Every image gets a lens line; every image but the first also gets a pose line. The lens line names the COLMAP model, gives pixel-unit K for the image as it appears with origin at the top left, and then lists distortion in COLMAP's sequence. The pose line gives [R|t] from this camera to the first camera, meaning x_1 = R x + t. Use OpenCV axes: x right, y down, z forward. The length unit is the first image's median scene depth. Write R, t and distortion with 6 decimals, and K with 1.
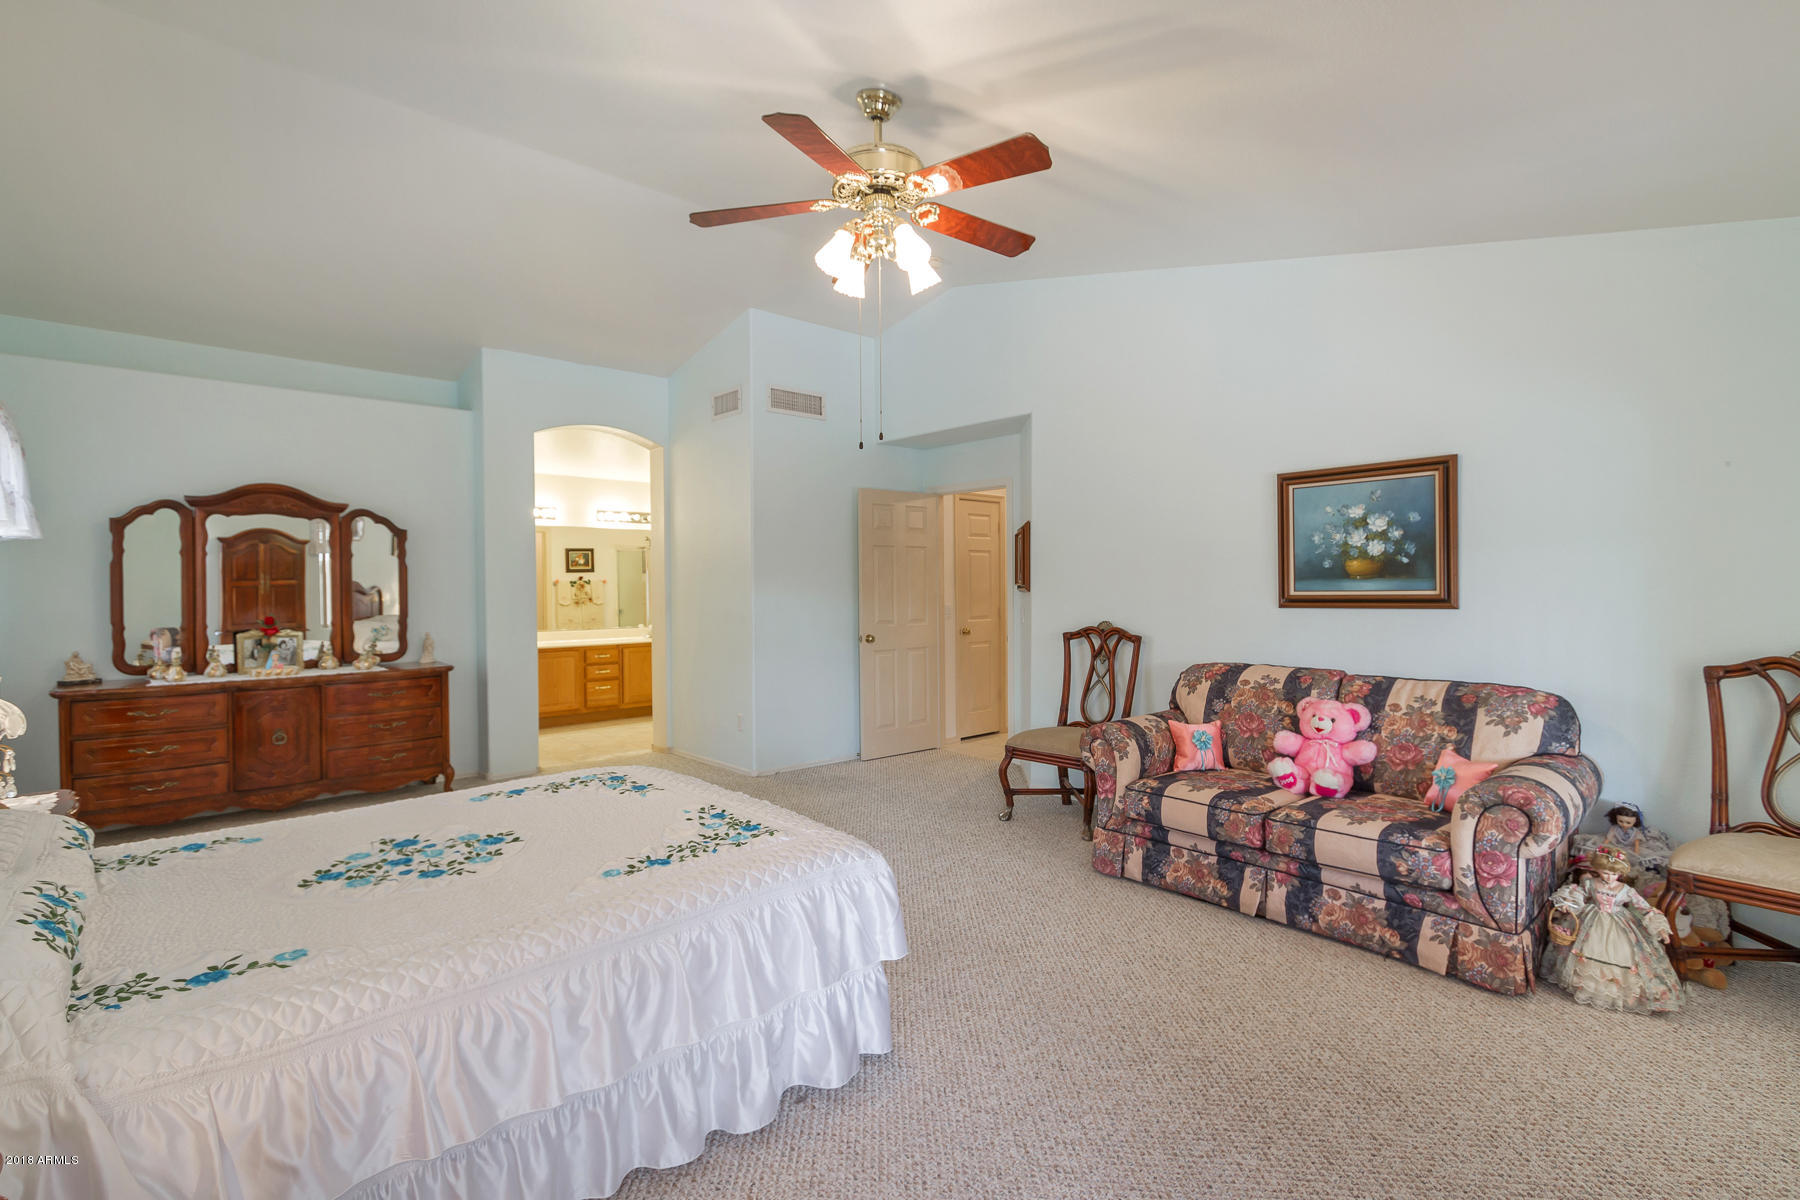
lens RADIAL K [[839.1, 0, 898.8], [0, 839.1, 589.8], [0, 0, 1]] dist [0.007627, -0.002459]
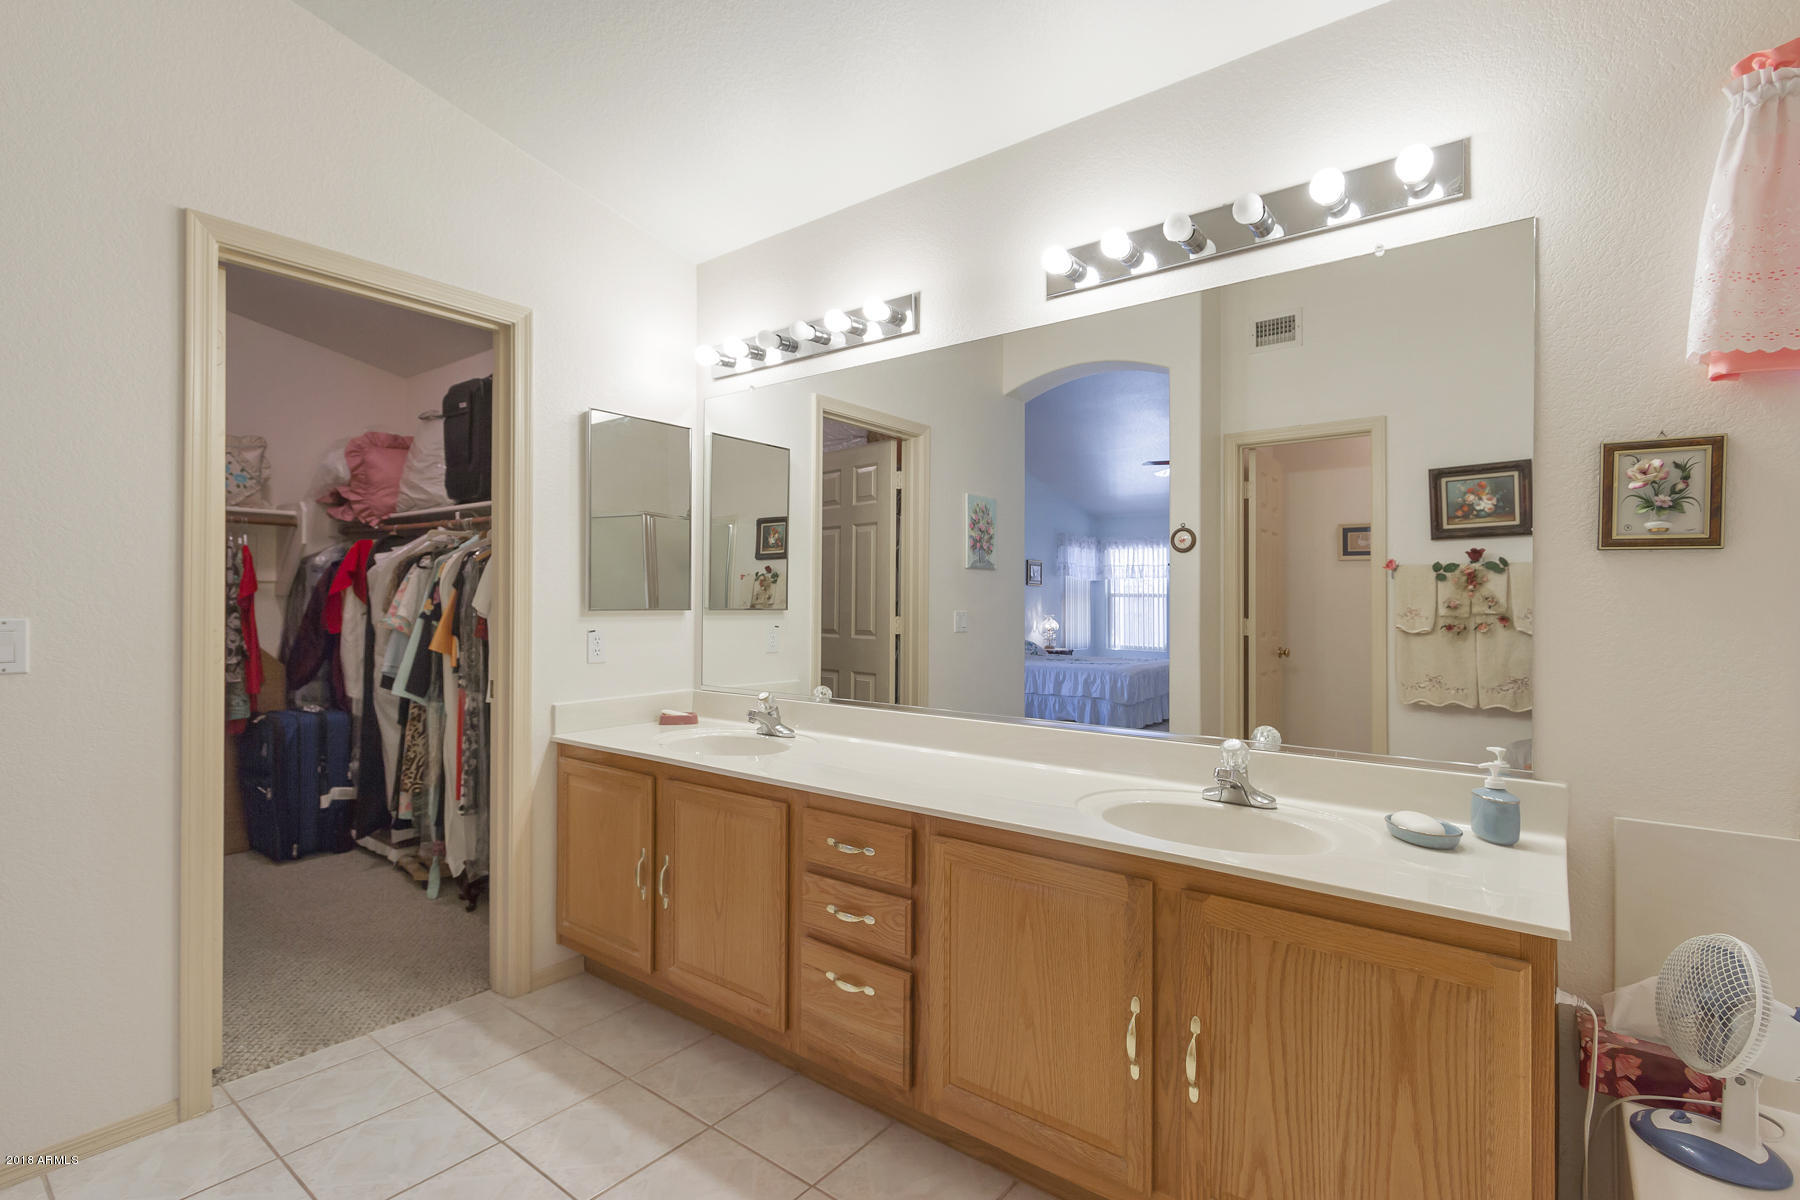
lens RADIAL K [[839.1, 0, 906.1], [0, 839.1, 598.9], [0, 0, 1]] dist [0.007627, -0.002459]
pose [[0.163994, -0.004467, -0.986451, -0.089179], [-0.010046, 0.999930, -0.006198, 0.008001], [0.986410, 0.010926, 0.163937, 0.728614]]
